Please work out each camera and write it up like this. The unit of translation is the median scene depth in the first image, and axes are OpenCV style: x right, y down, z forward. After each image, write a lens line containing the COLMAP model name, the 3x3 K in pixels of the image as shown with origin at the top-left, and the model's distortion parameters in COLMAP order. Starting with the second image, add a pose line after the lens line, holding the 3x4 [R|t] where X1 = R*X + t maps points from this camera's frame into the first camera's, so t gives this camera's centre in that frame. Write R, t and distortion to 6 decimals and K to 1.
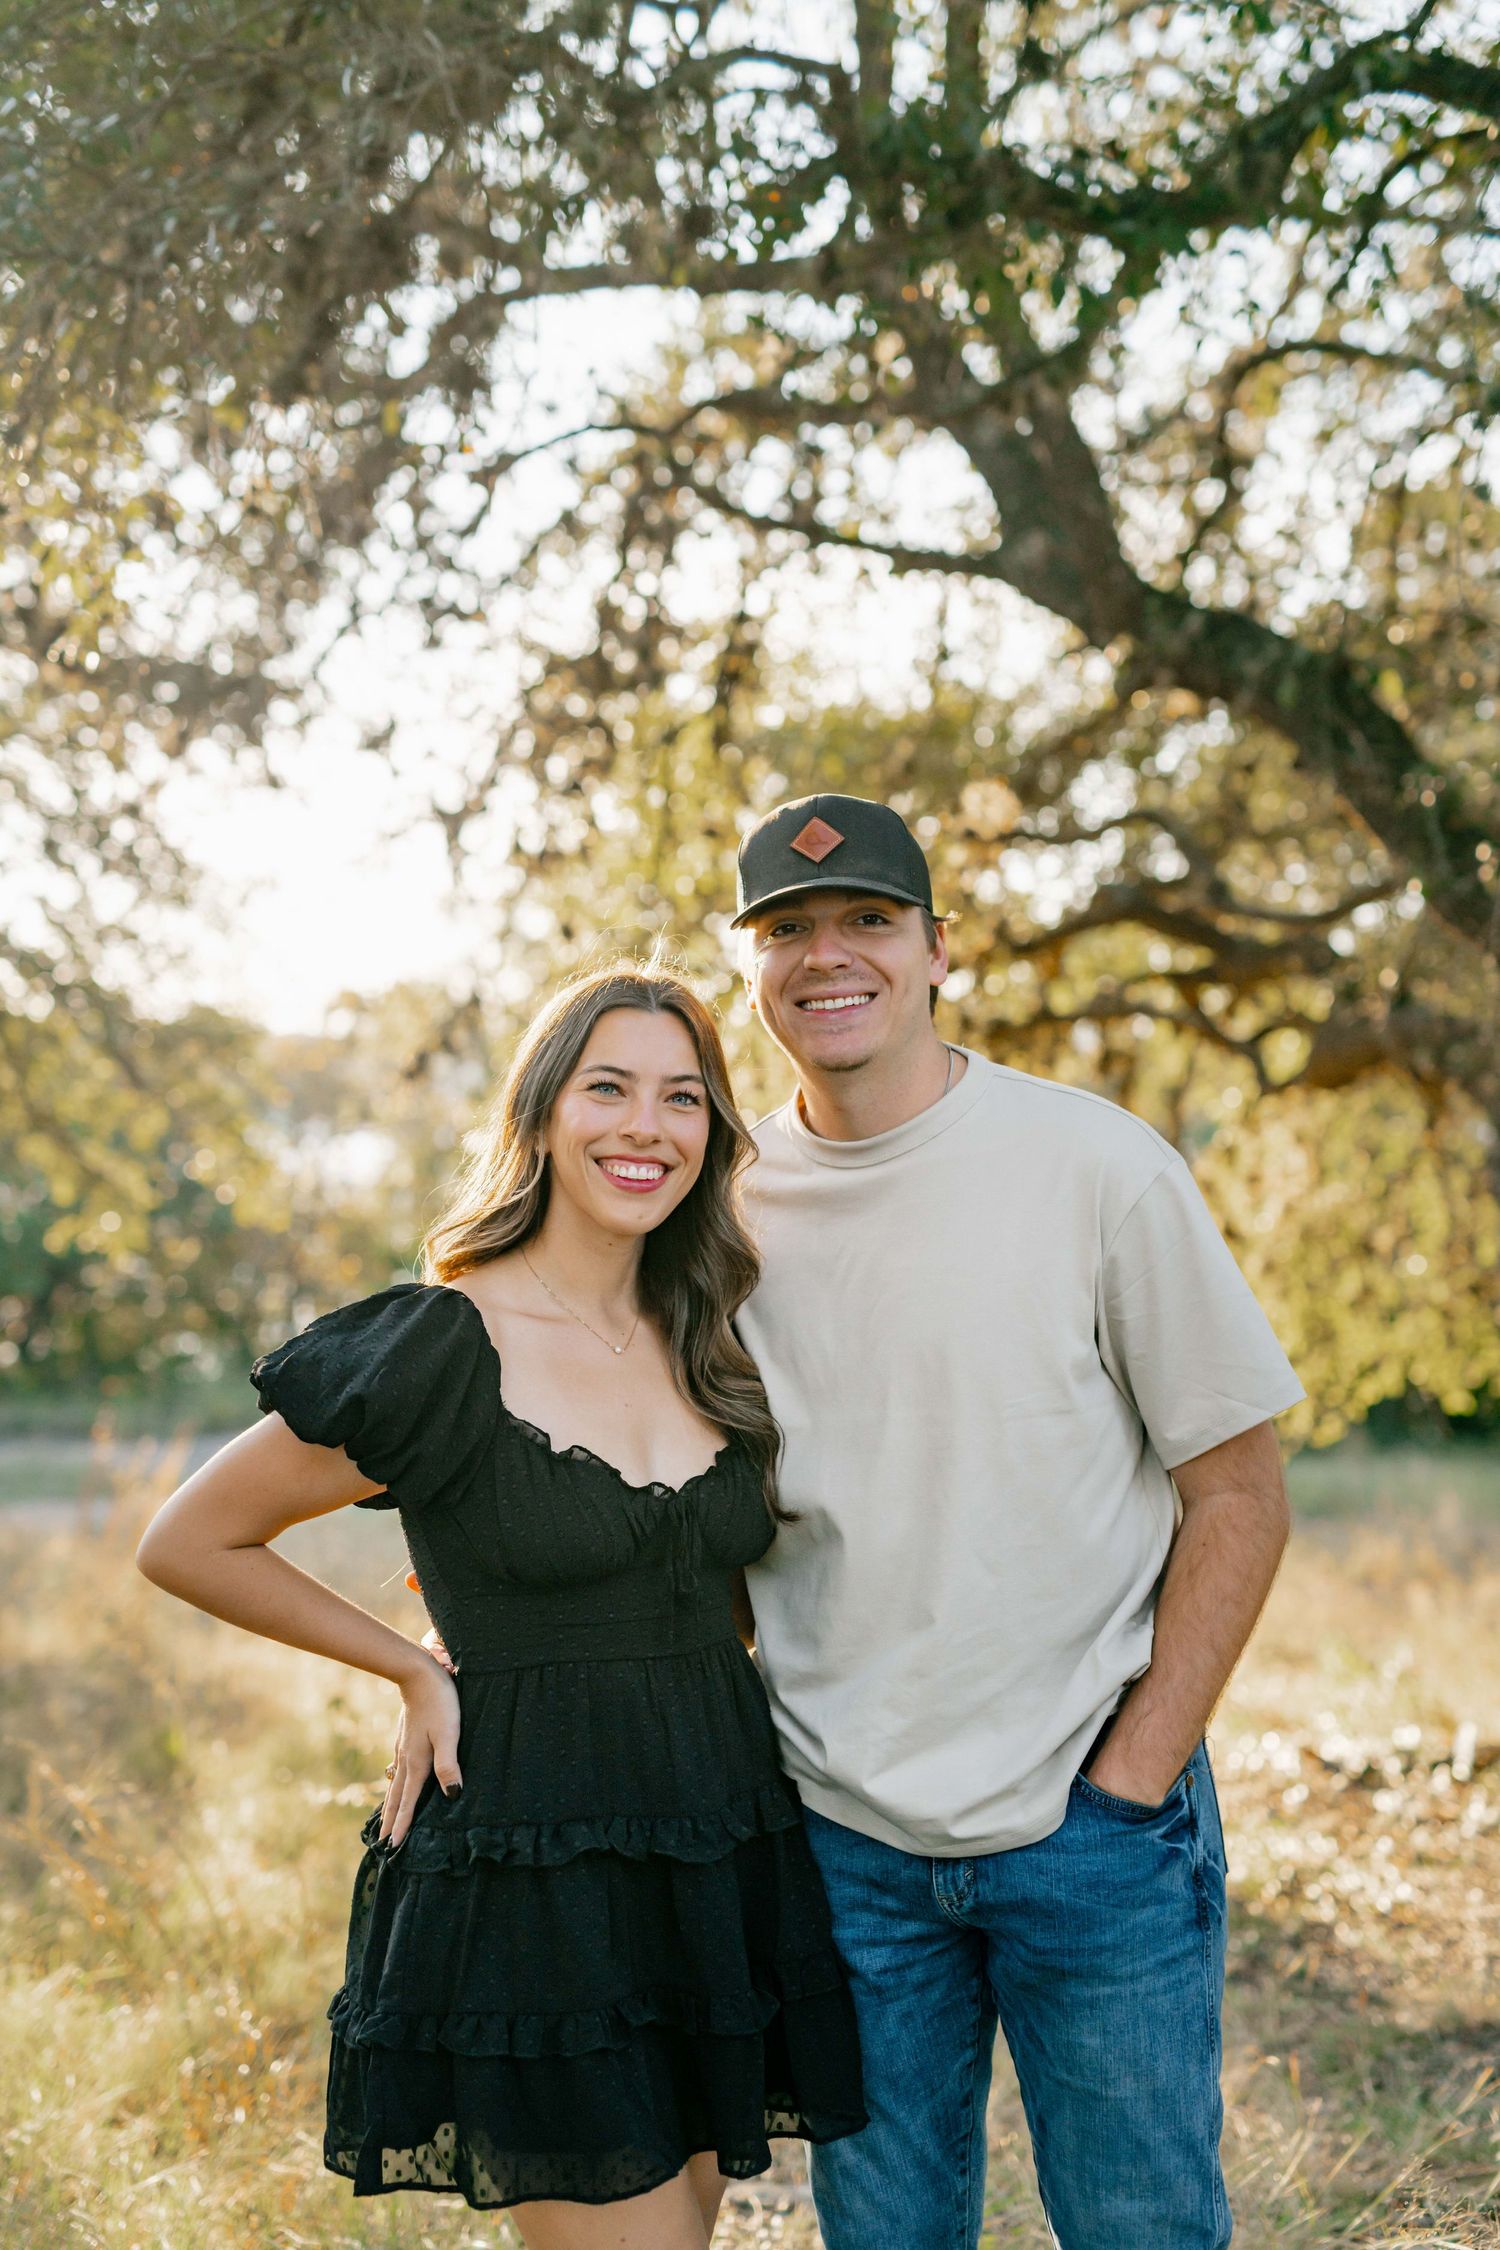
lens RADIAL K [[3182.7, 0, 750.0], [0, 3182.7, 1125.0], [0, 0, 1]] dist [0.001287, -0.025036]
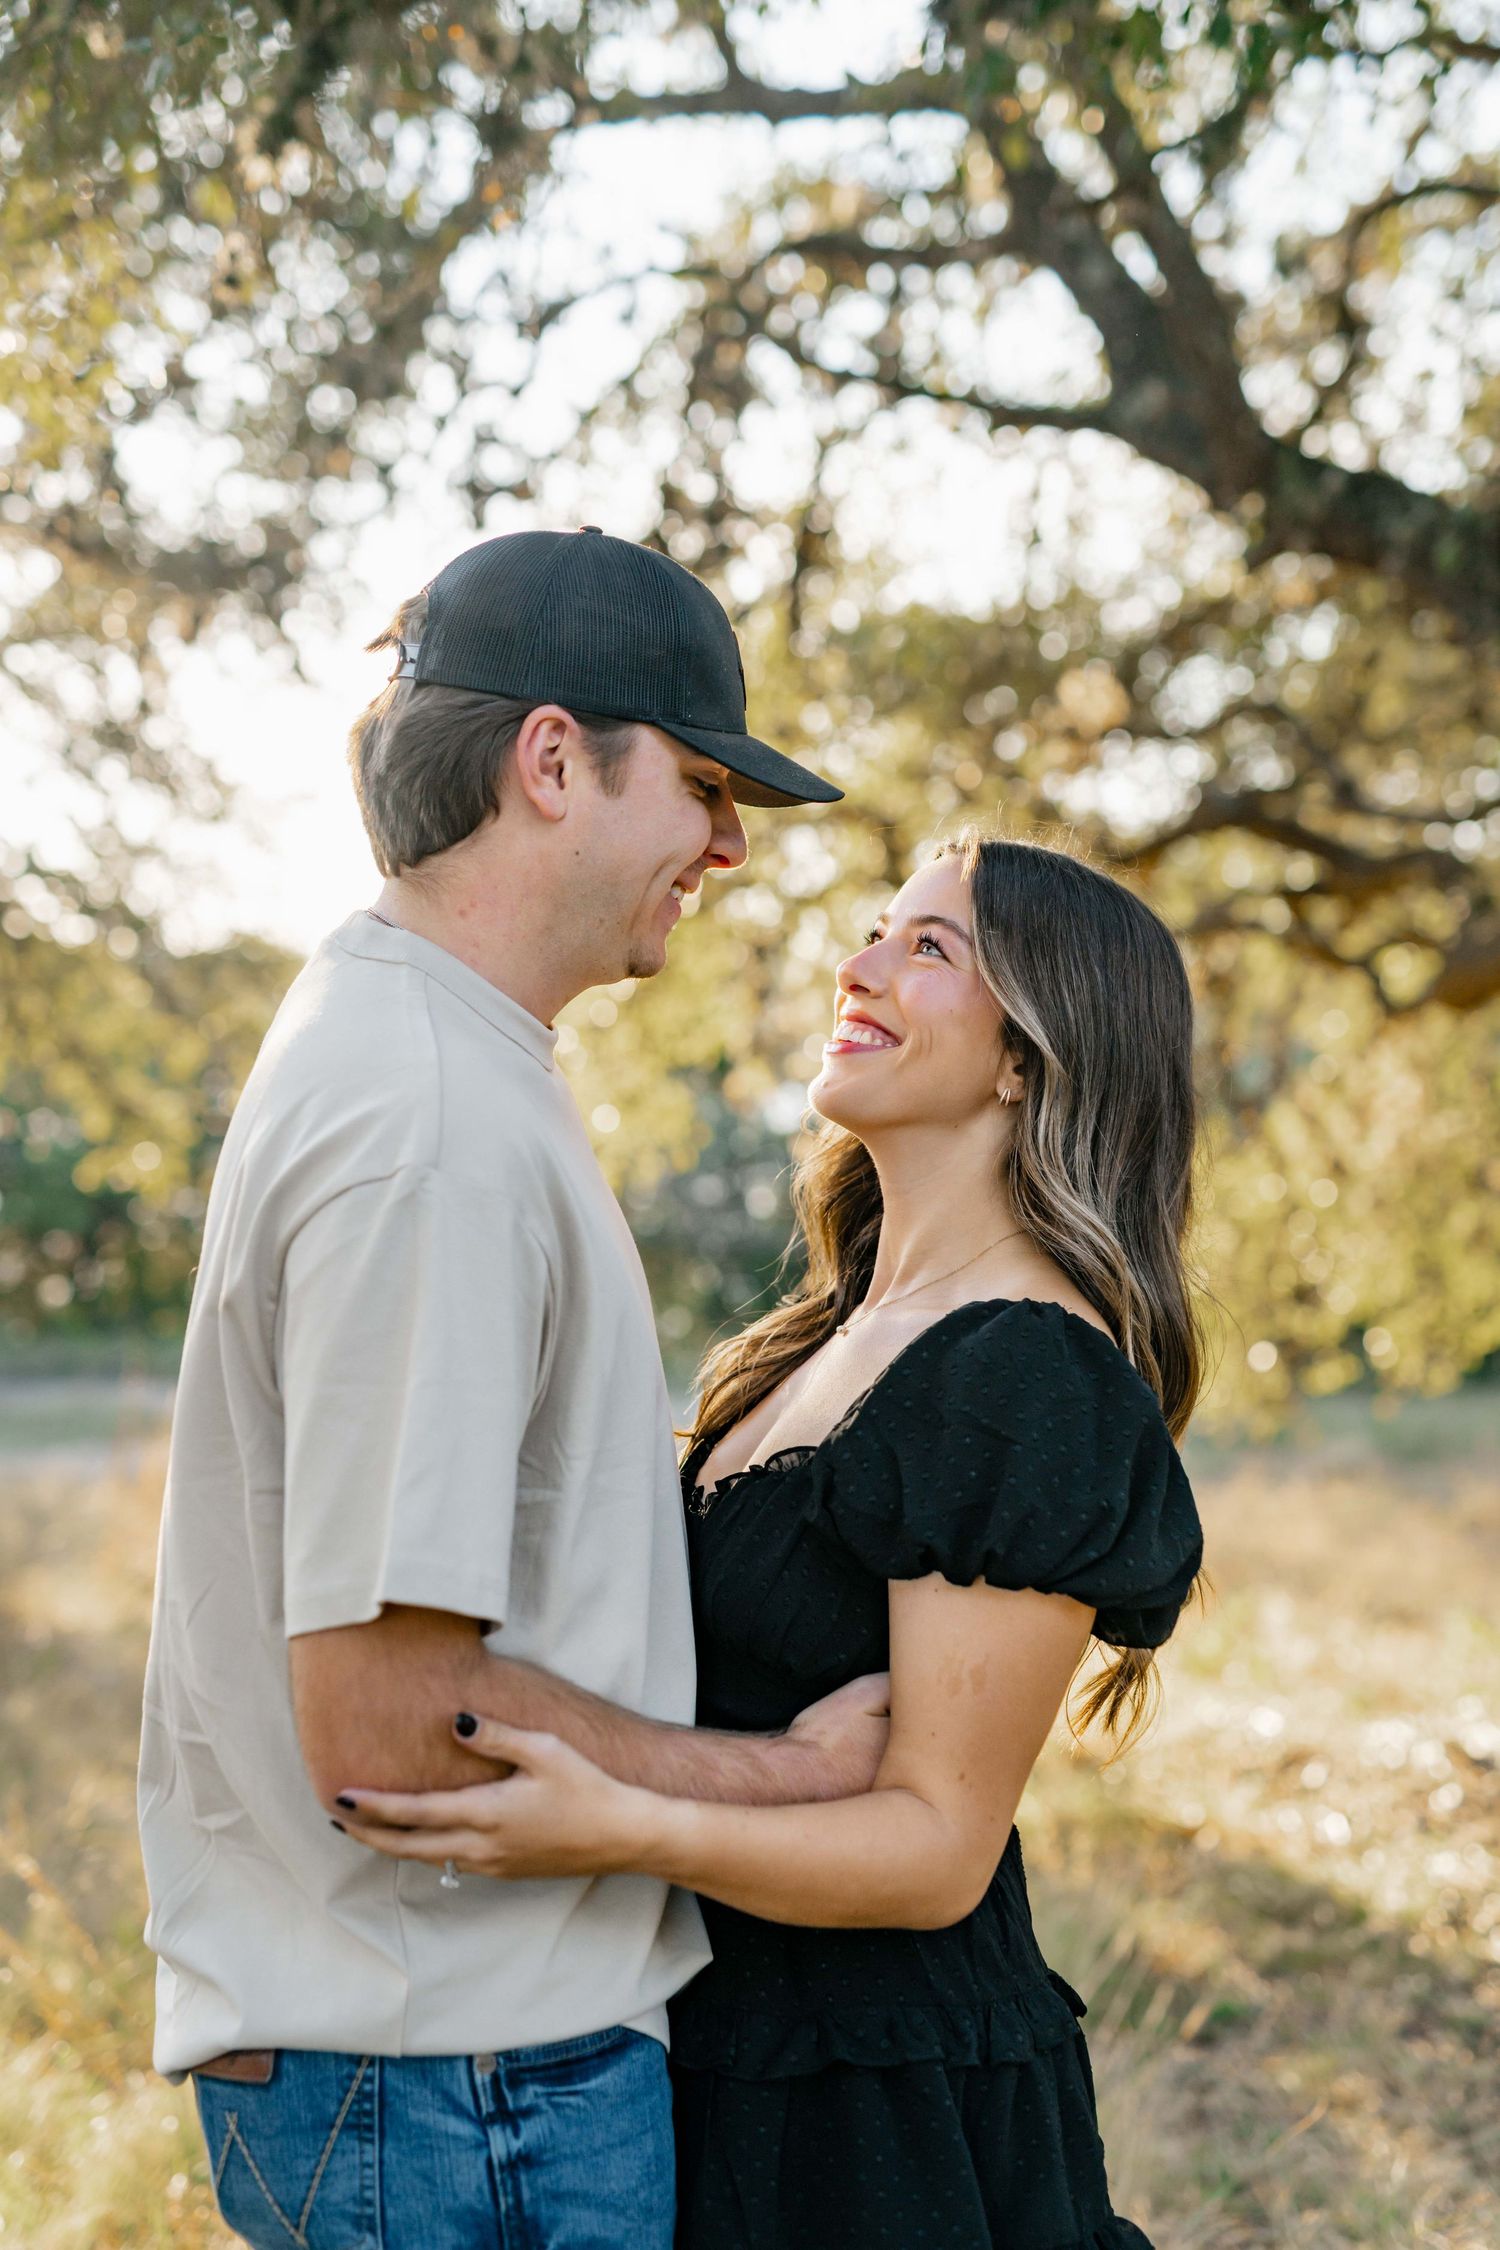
lens RADIAL K [[3182.7, 0, 750.0], [0, 3182.7, 1125.0], [0, 0, 1]] dist [0.001287, -0.025036]
pose [[0.999808, -0.002524, -0.019426, -0.004403], [0.002944, 0.999762, 0.021640, 0.001022], [0.019366, -0.021693, 0.999577, 0.083939]]
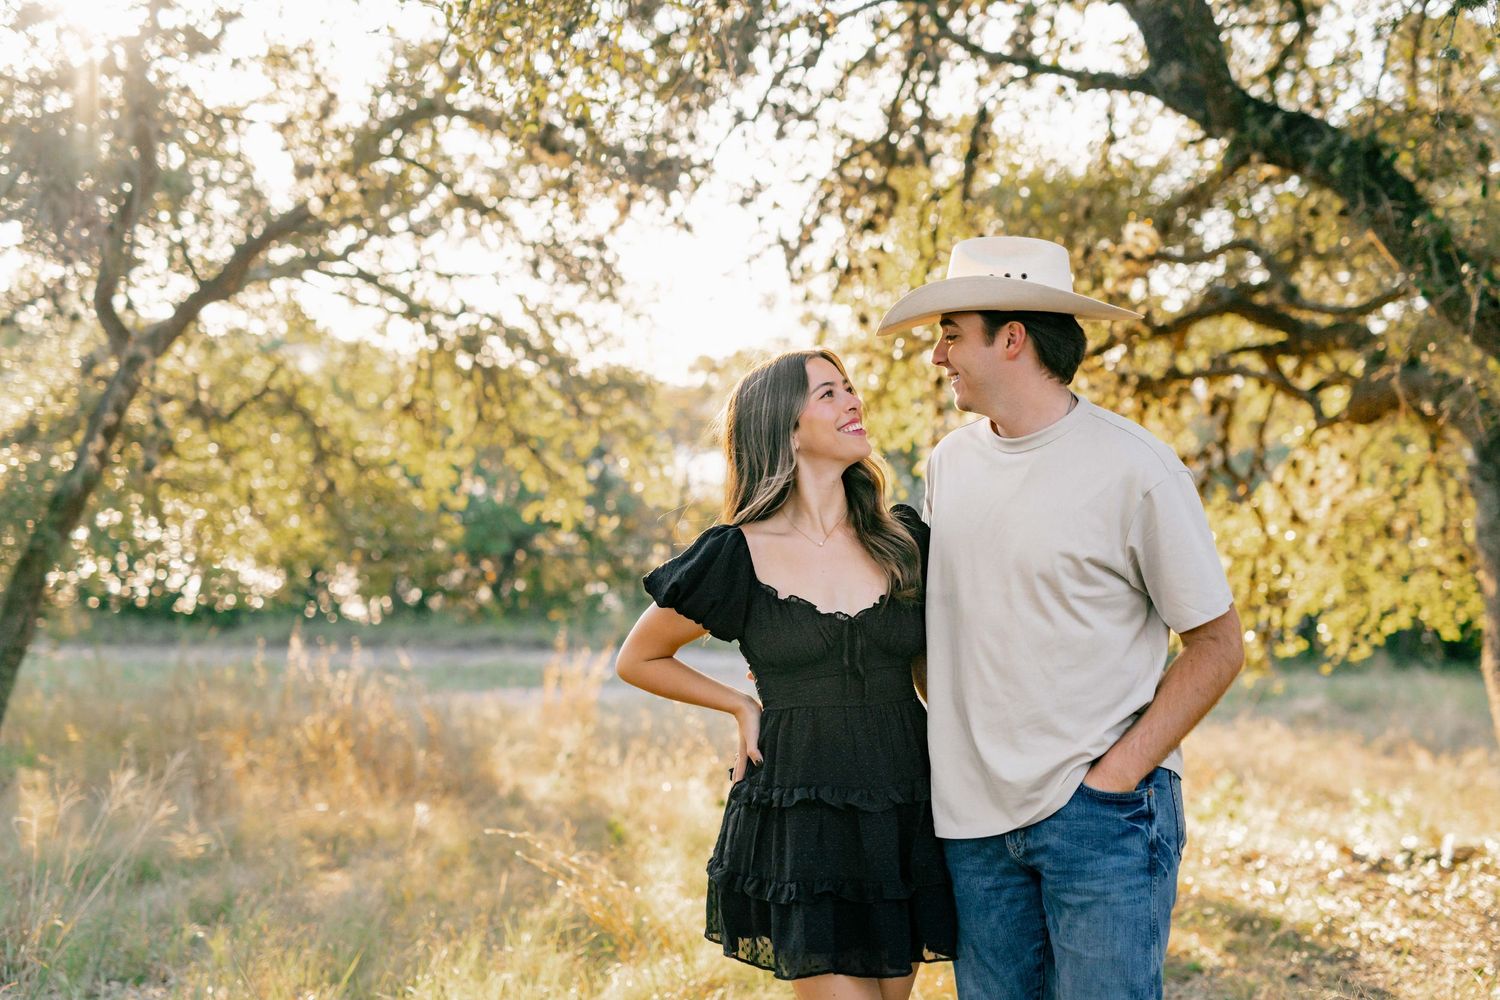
lens RADIAL K [[2153.9, 0, 752.9], [0, 2153.9, 473.9], [0, 0, 1]] dist [-0.009493, 0.135968]
pose [[0.995141, 0.009692, -0.097981, -0.008006], [-0.008594, 0.999895, 0.011627, 0.003676], [0.098084, -0.010729, 0.995120, -0.057328]]
